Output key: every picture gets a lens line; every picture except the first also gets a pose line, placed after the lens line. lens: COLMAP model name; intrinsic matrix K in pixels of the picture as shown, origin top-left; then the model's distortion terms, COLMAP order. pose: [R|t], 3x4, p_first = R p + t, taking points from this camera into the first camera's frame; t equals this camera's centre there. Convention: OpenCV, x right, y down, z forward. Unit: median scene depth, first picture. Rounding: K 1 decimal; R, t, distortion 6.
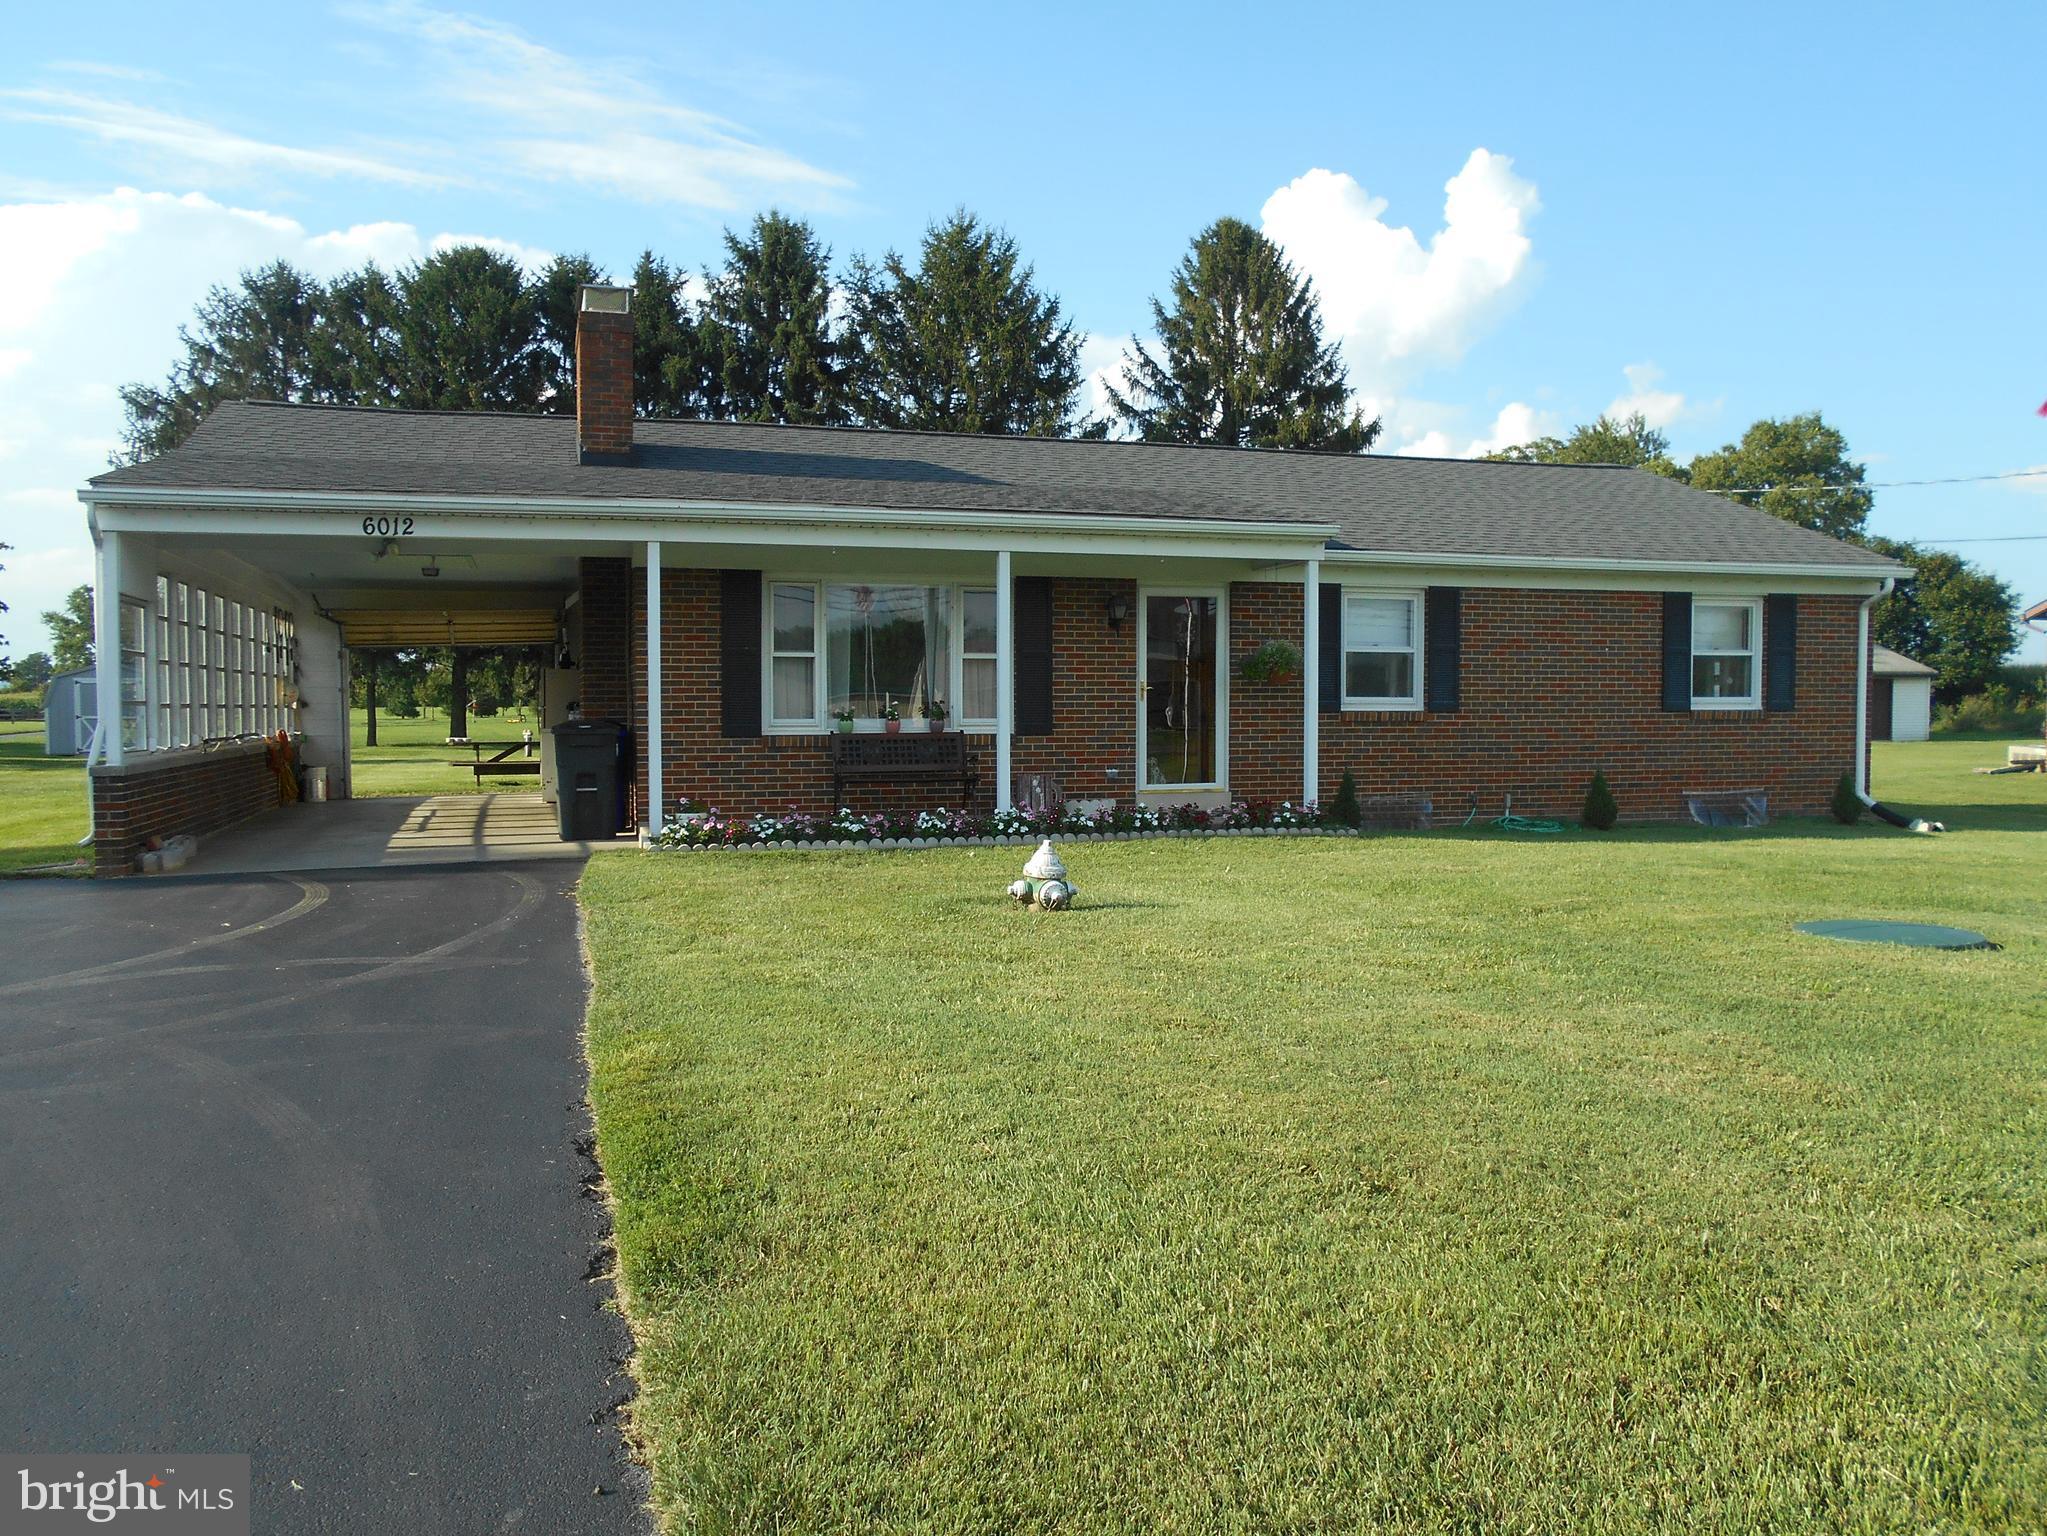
lens RADIAL K [[1625.2, 0, 1023.5], [0, 1625.2, 768.0], [0, 0, 1]] dist [-0.004606, -0.003713]
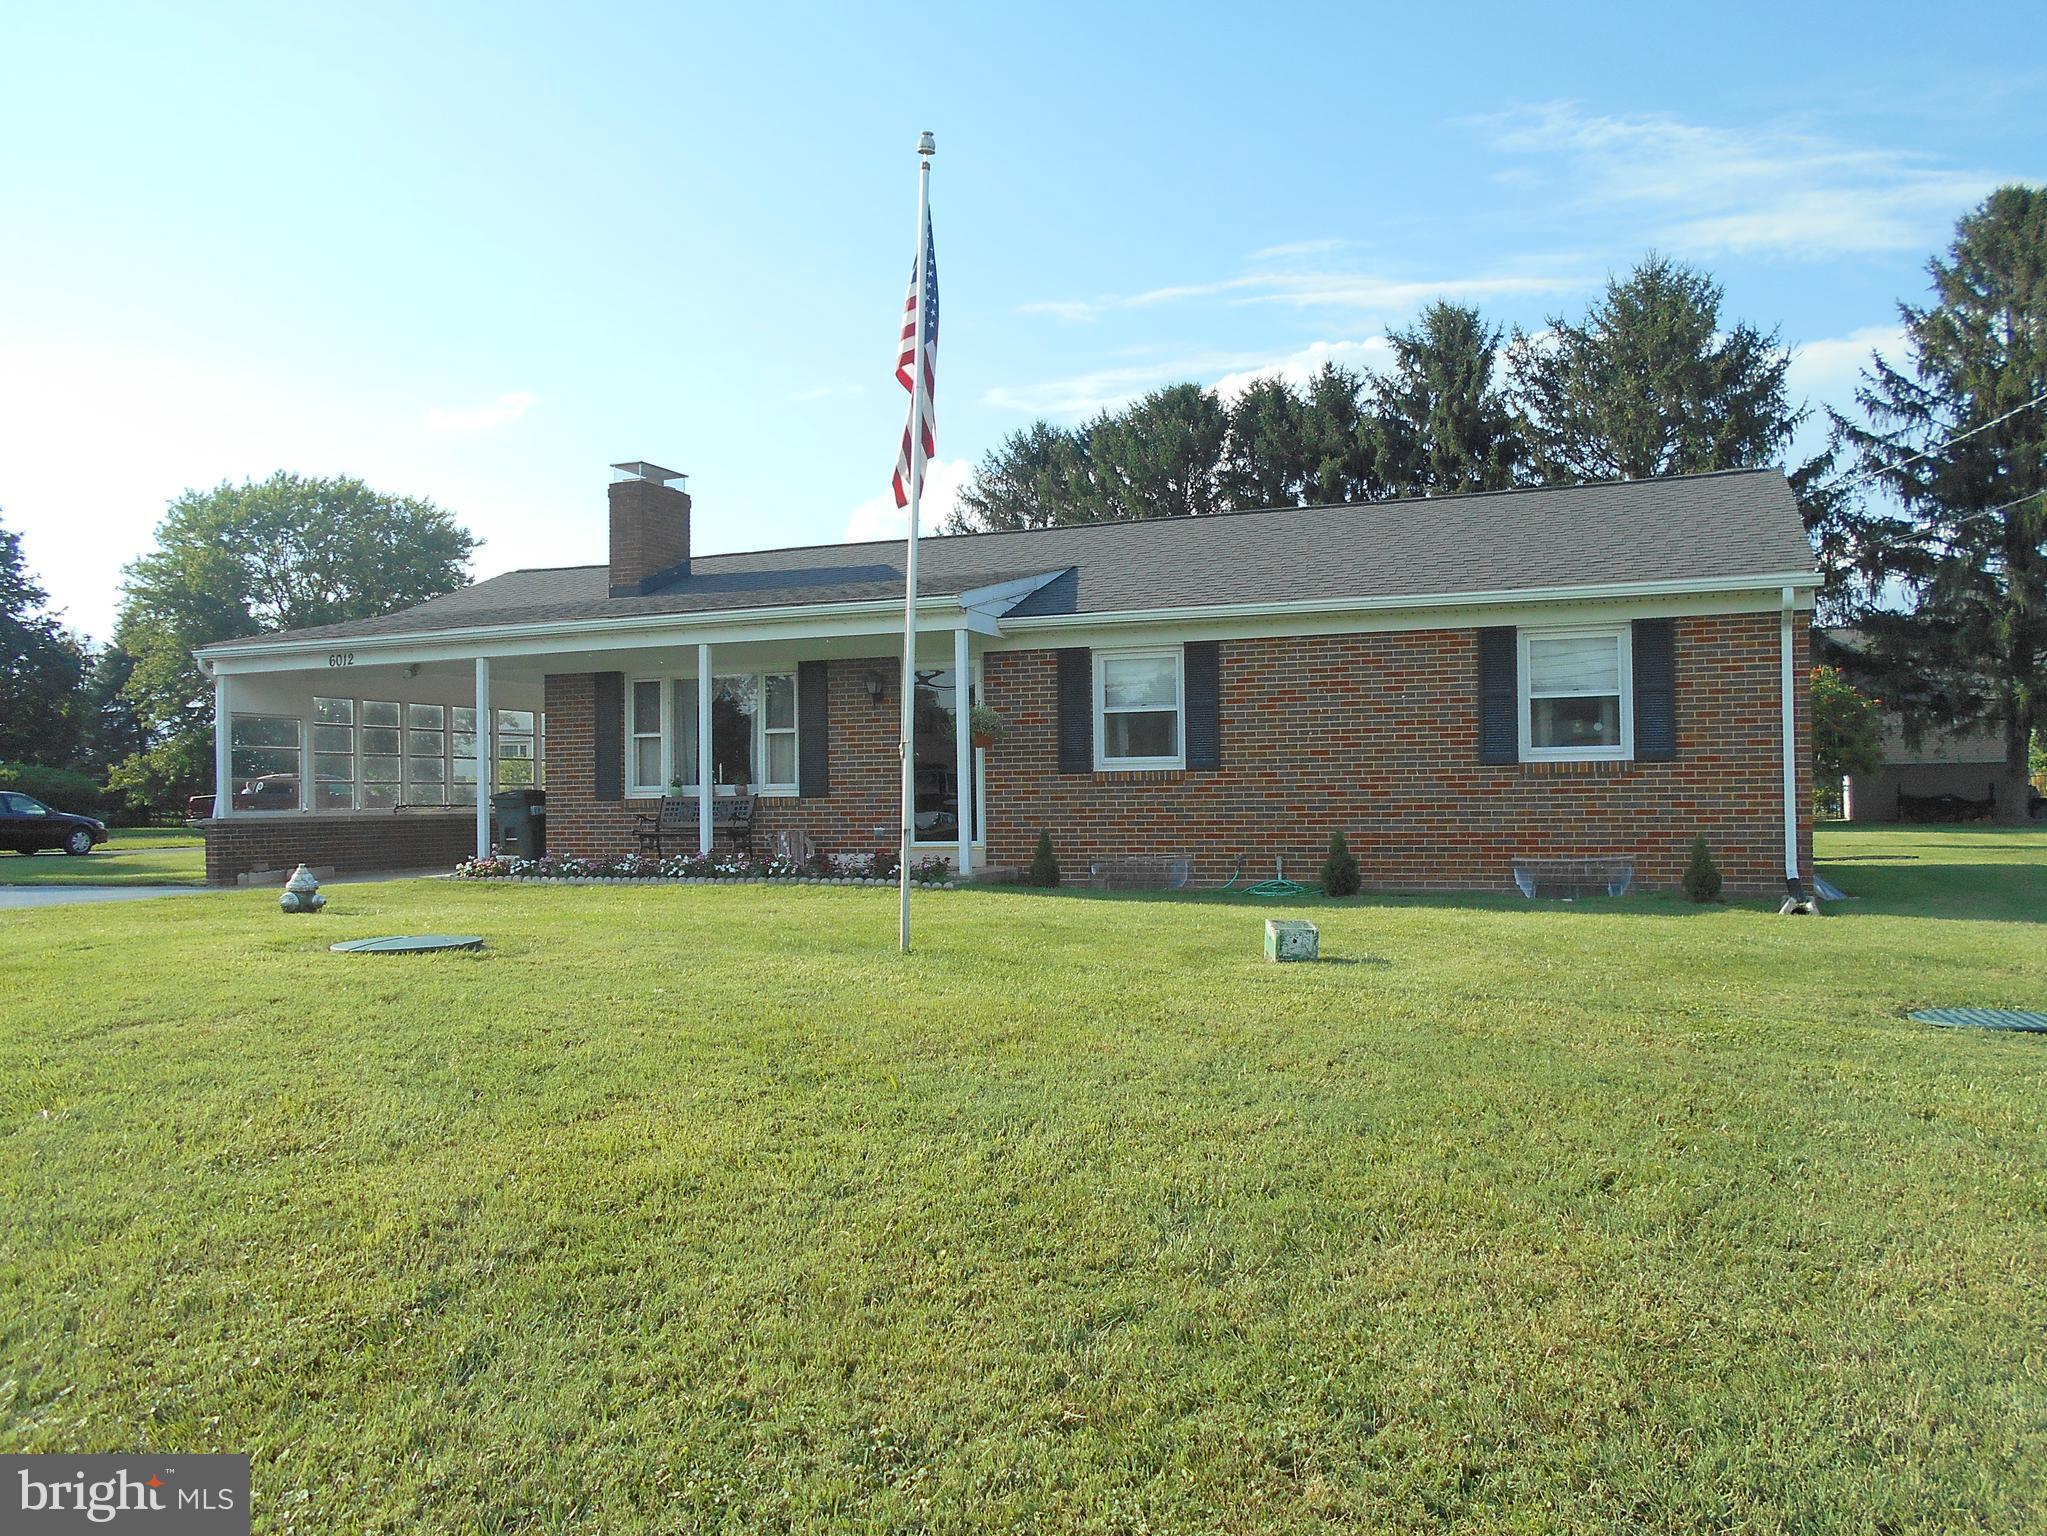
lens RADIAL K [[1583.3, 0, 1012.6], [0, 1583.3, 790.4], [0, 0, 1]] dist [-0.014029, 0.009372]
pose [[0.776882, -0.013270, -0.629506, 0.752465], [-0.011246, 0.999326, -0.034945, 0.011274], [0.629545, 0.034227, 0.776209, 0.198674]]
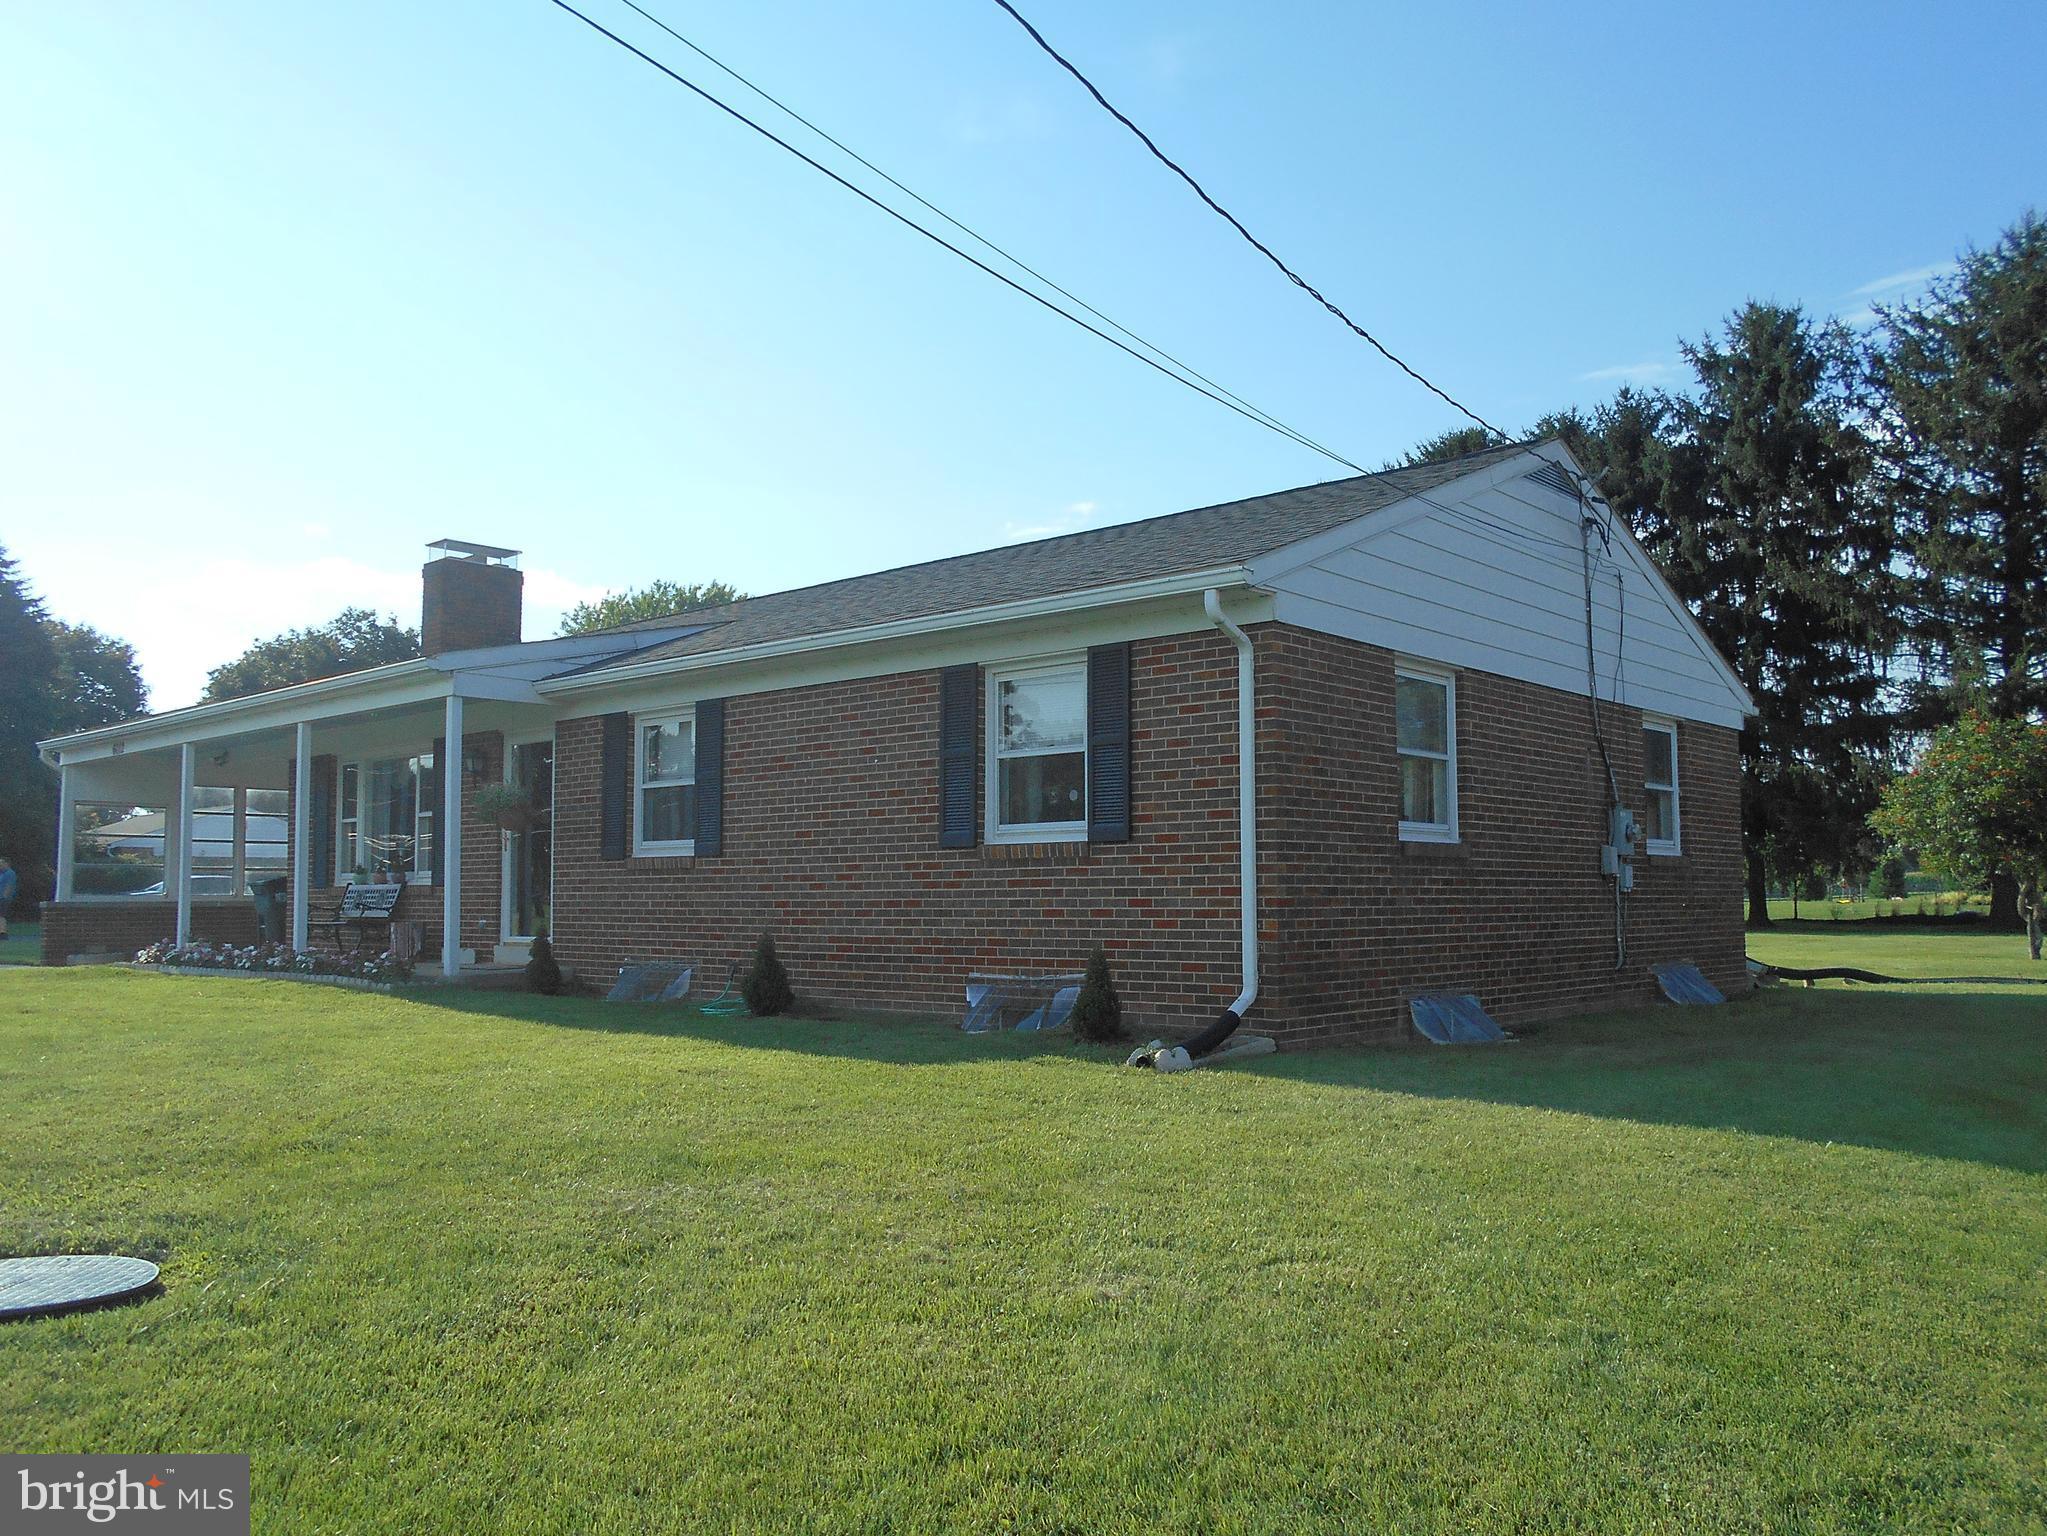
lens RADIAL K [[1615.5, 0, 1000.7], [0, 1615.5, 832.1], [0, 0, 1]] dist [-0.113575, 0.160239]
pose [[0.521991, -0.036626, -0.852164, 0.989378], [-0.028172, 0.997792, -0.060142, -0.002979], [0.852486, 0.055400, 0.519807, 0.704184]]
